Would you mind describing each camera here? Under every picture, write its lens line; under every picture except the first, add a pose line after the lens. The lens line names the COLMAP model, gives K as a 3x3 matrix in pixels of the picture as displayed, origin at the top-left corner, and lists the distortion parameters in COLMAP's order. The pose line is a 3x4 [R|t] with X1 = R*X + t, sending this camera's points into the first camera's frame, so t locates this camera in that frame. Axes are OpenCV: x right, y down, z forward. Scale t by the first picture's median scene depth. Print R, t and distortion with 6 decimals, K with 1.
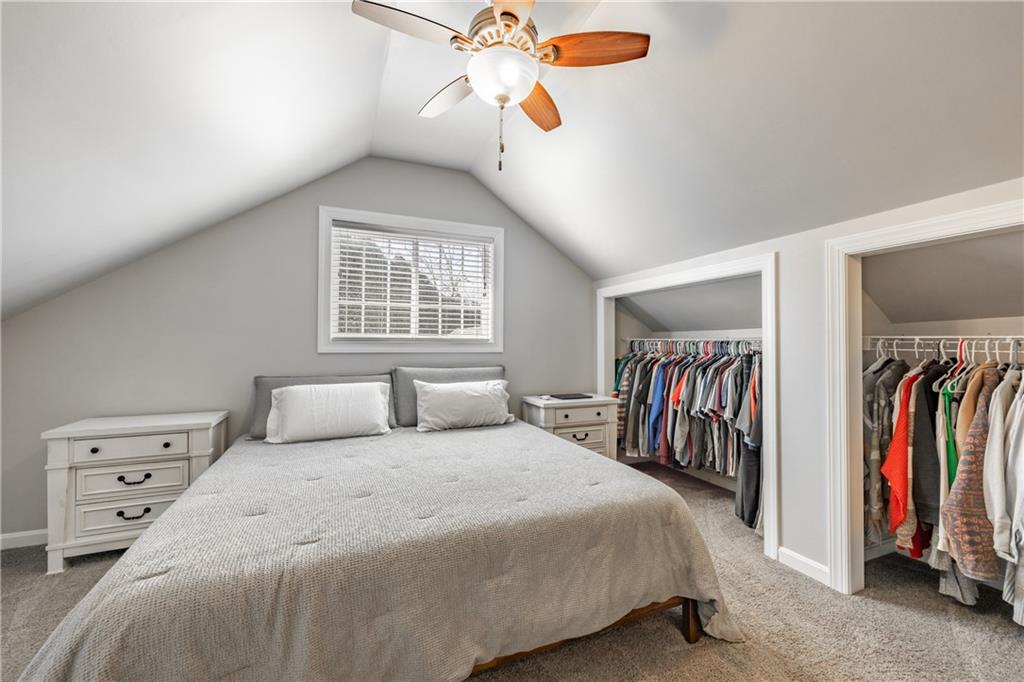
lens RADIAL K [[415.2, 0, 512.0], [0, 415.2, 341.0], [0, 0, 1]] dist [0.009103, 0.000100]
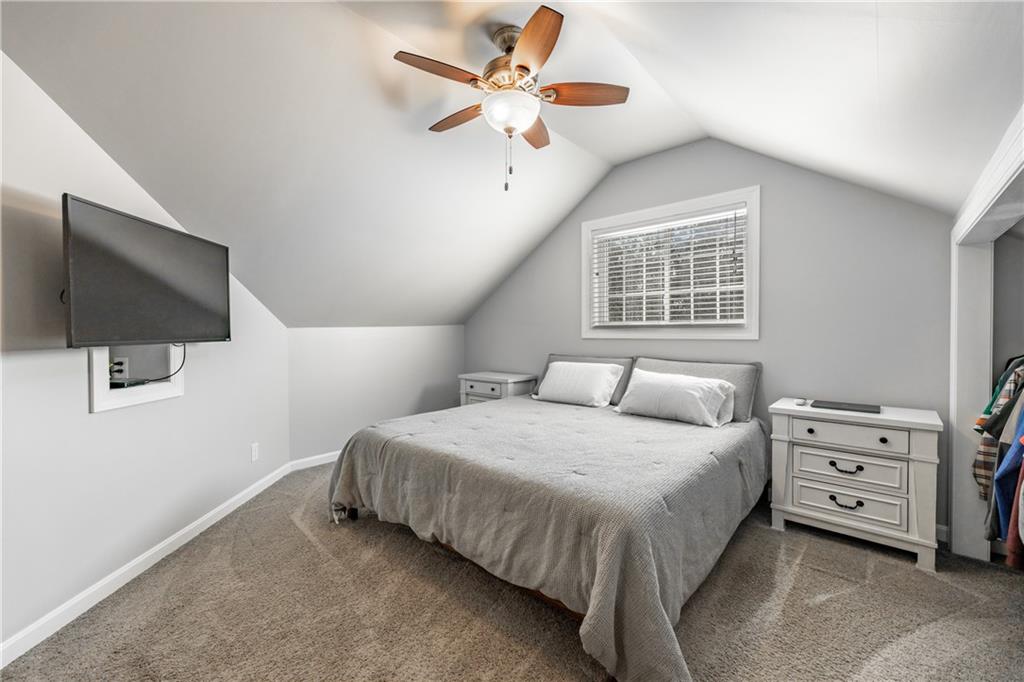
lens RADIAL K [[415.2, 0, 512.0], [0, 415.2, 341.0], [0, 0, 1]] dist [0.009103, 0.000100]
pose [[0.413667, 0.013187, -0.910333, 0.561737], [0.014088, 0.999683, 0.020883, 0.006746], [0.910319, -0.021463, 0.413350, 0.247508]]
